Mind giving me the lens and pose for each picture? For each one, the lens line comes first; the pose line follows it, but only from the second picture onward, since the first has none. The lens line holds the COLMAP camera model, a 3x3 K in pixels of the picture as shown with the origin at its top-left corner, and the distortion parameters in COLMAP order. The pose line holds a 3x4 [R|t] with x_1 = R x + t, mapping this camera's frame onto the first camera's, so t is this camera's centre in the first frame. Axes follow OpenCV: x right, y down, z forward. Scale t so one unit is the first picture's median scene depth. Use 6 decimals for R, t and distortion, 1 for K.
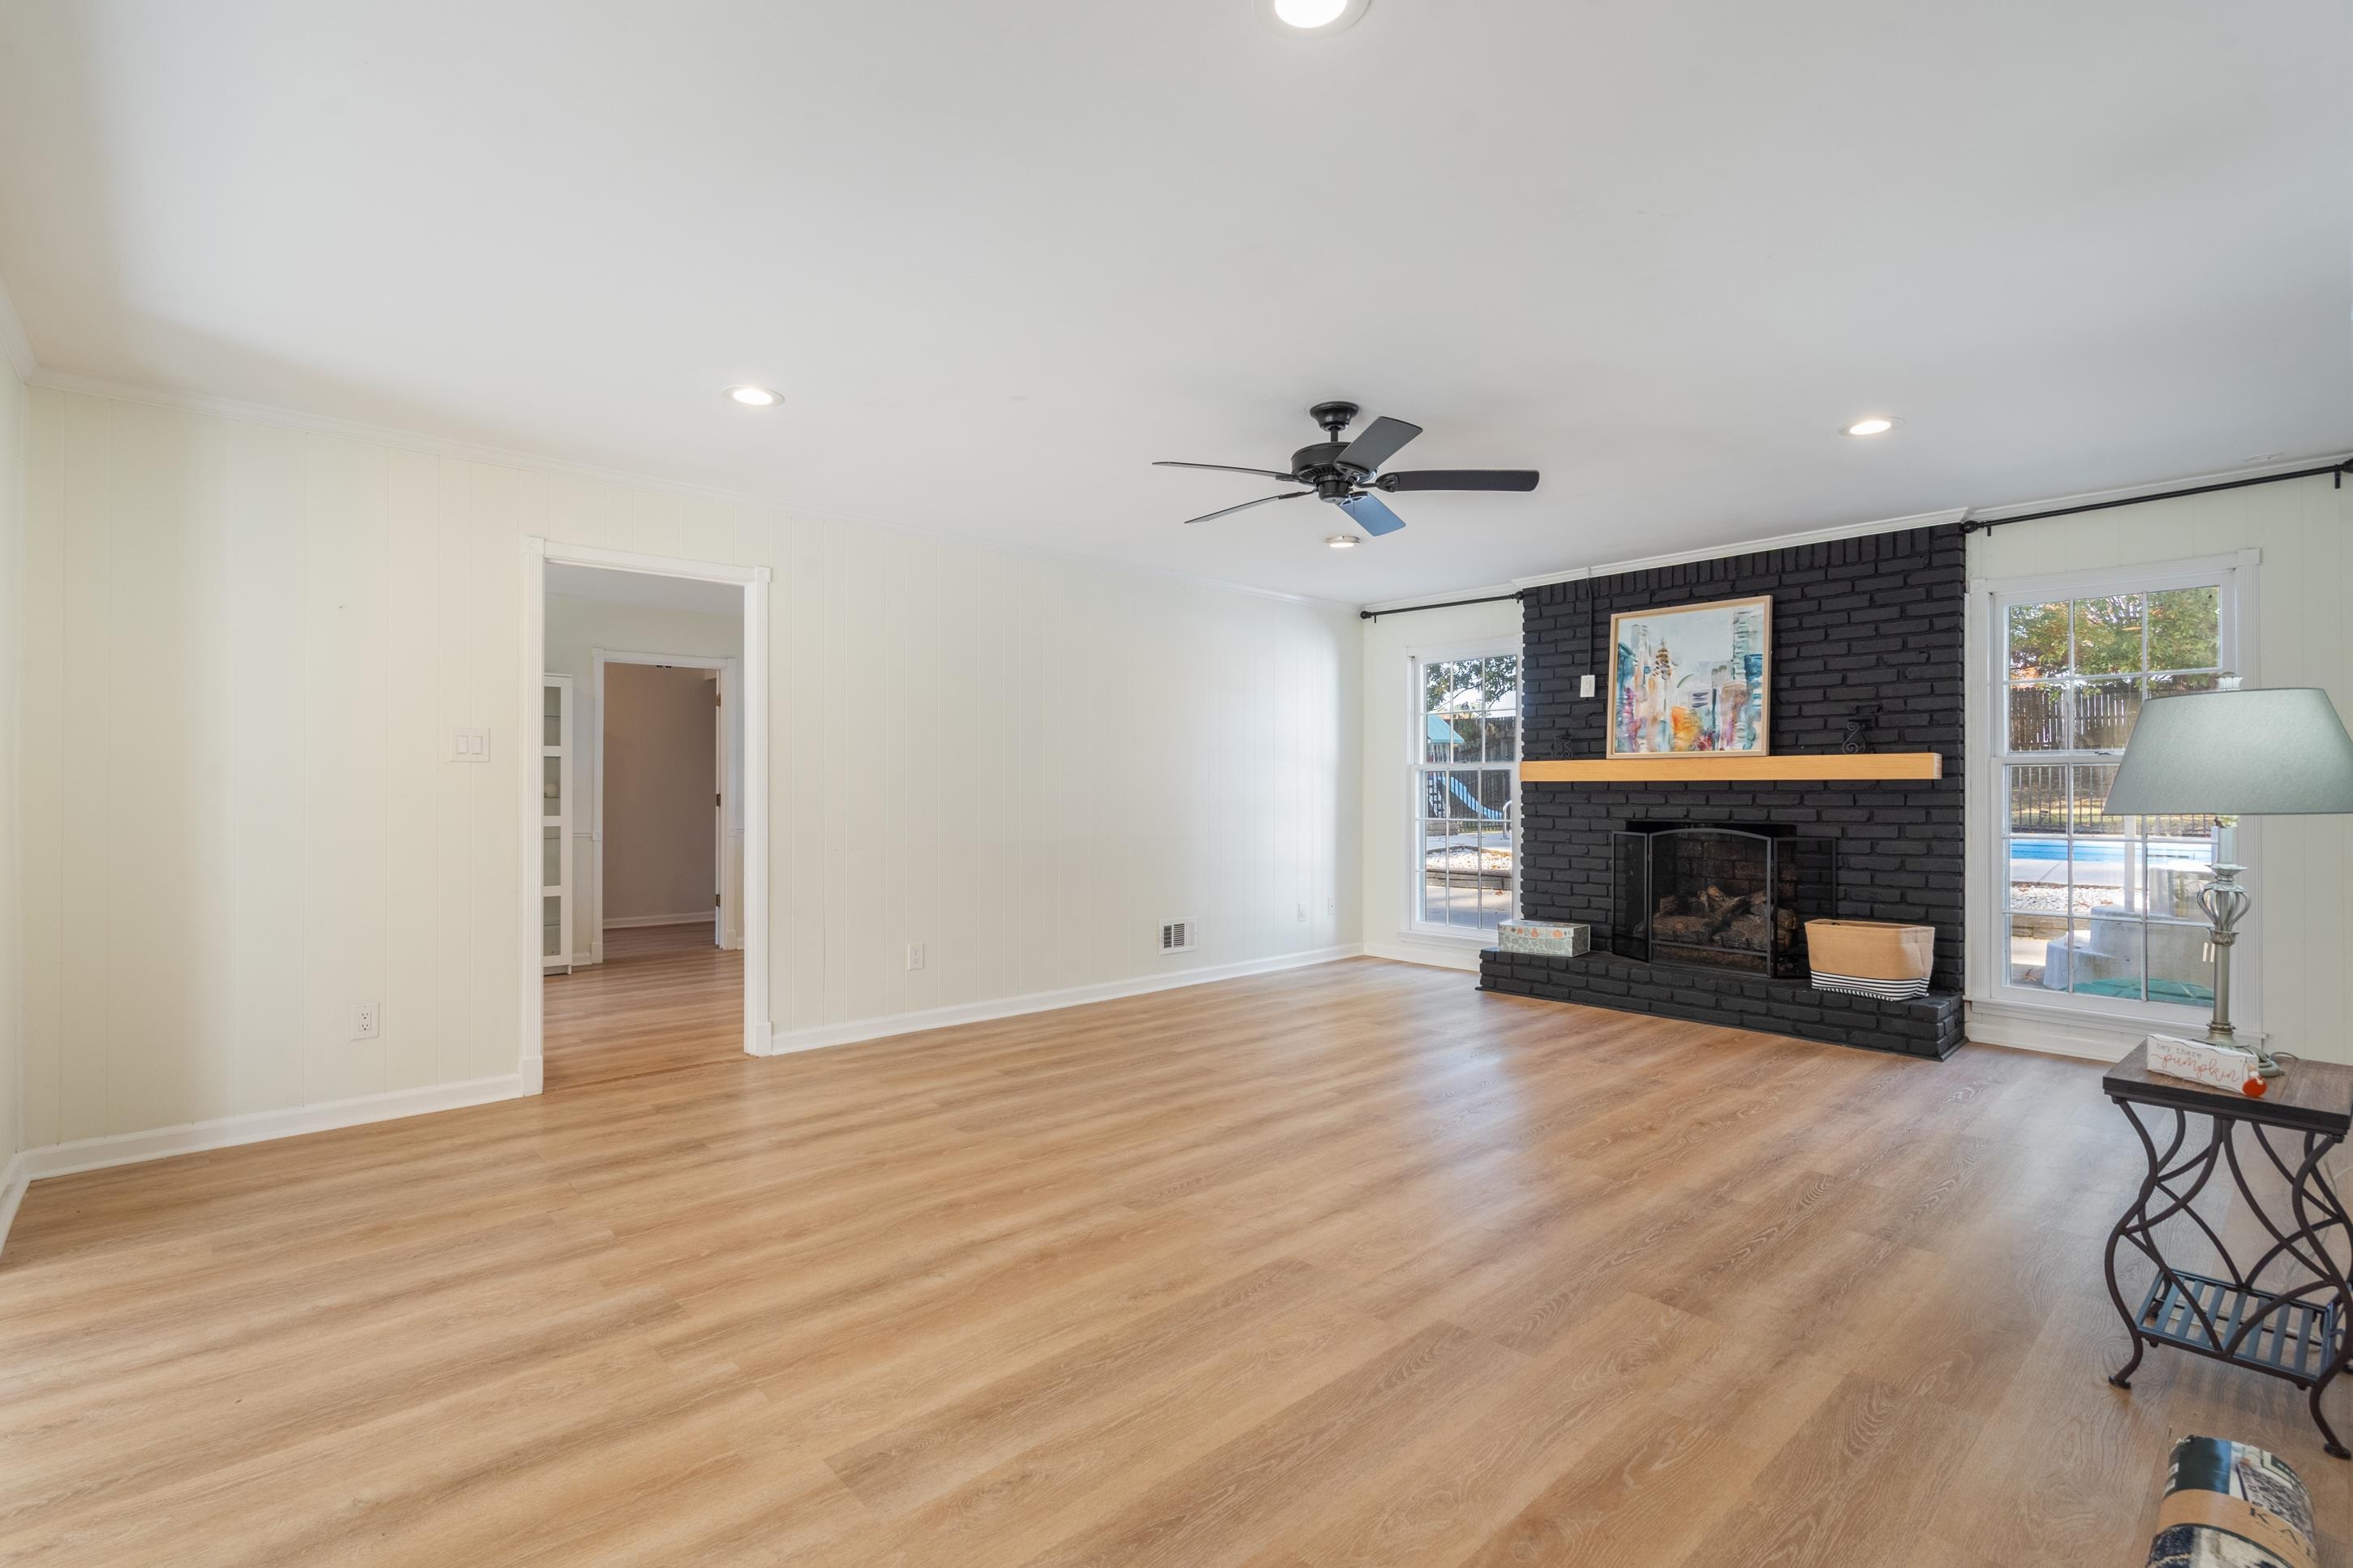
lens RADIAL K [[1078.0, 0, 1165.5], [0, 1078.0, 785.9], [0, 0, 1]] dist [-0.006992, -0.000254]
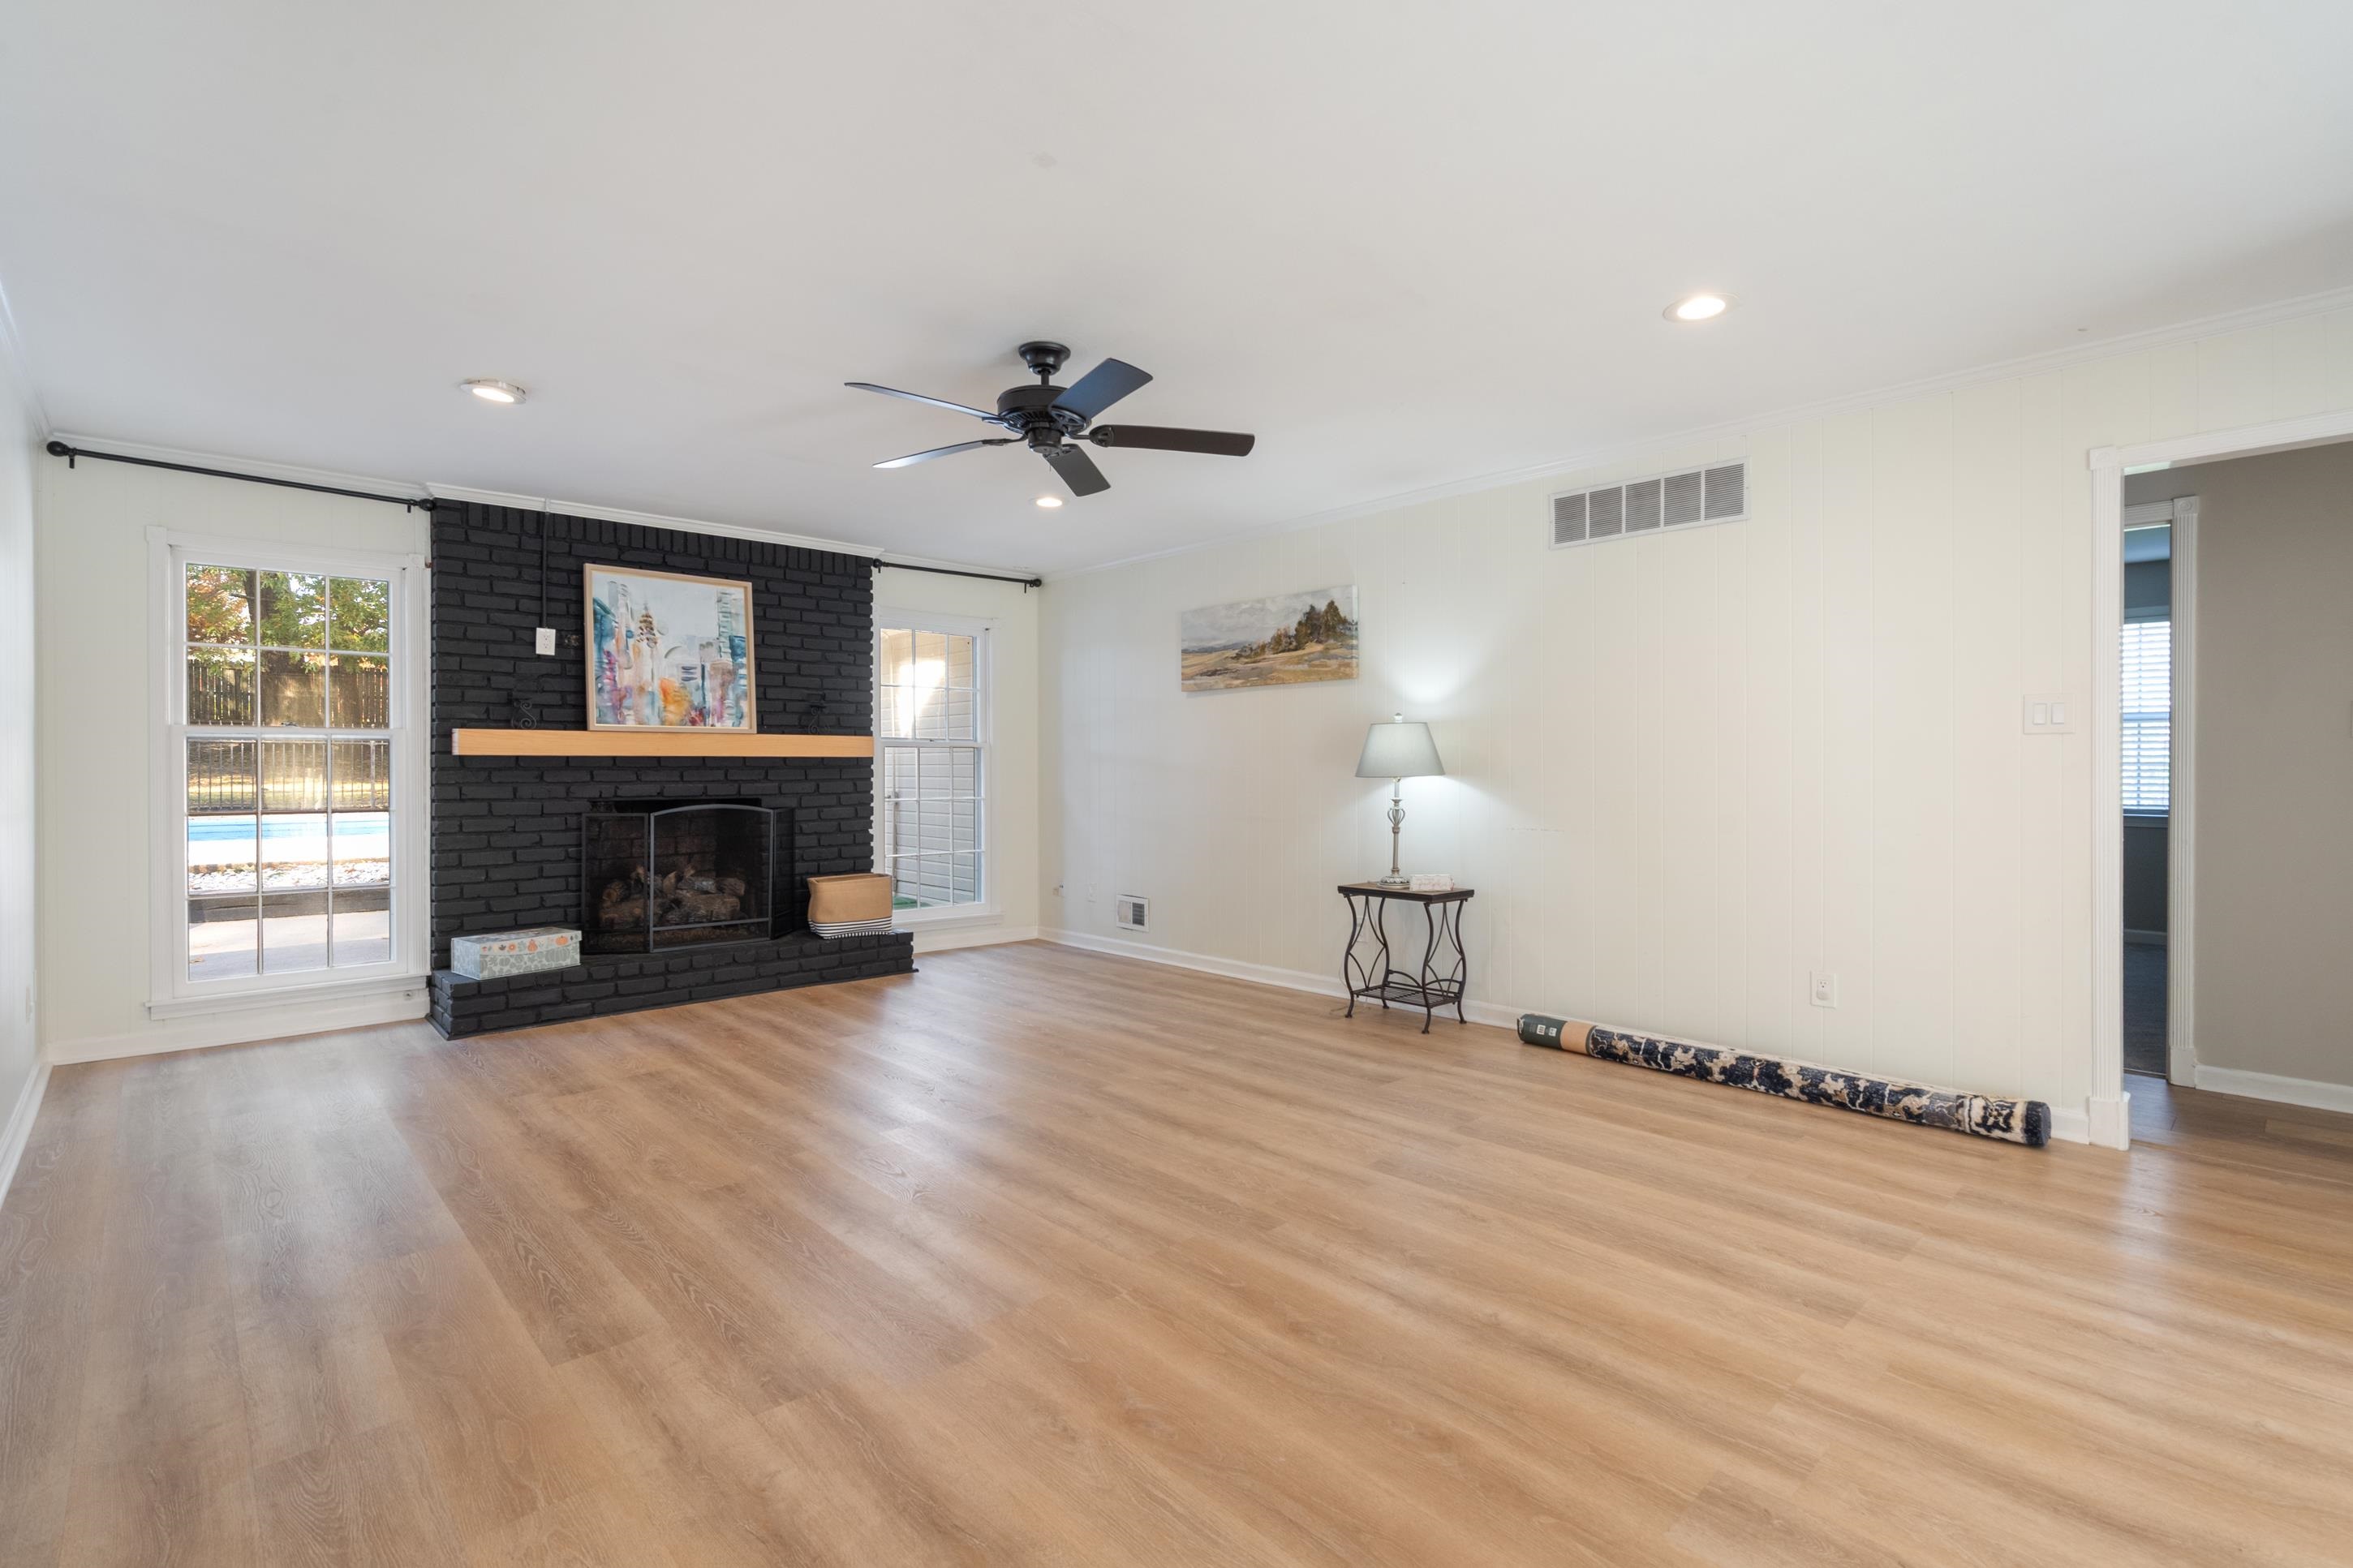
lens RADIAL K [[1078.0, 0, 1165.5], [0, 1078.0, 776.4], [0, 0, 1]] dist [-0.006992, -0.000254]
pose [[-0.012287, -0.010957, 0.999864, -0.498242], [-0.002045, 0.999938, 0.010933, 0.001856], [-0.999922, -0.001911, -0.012308, 0.590090]]
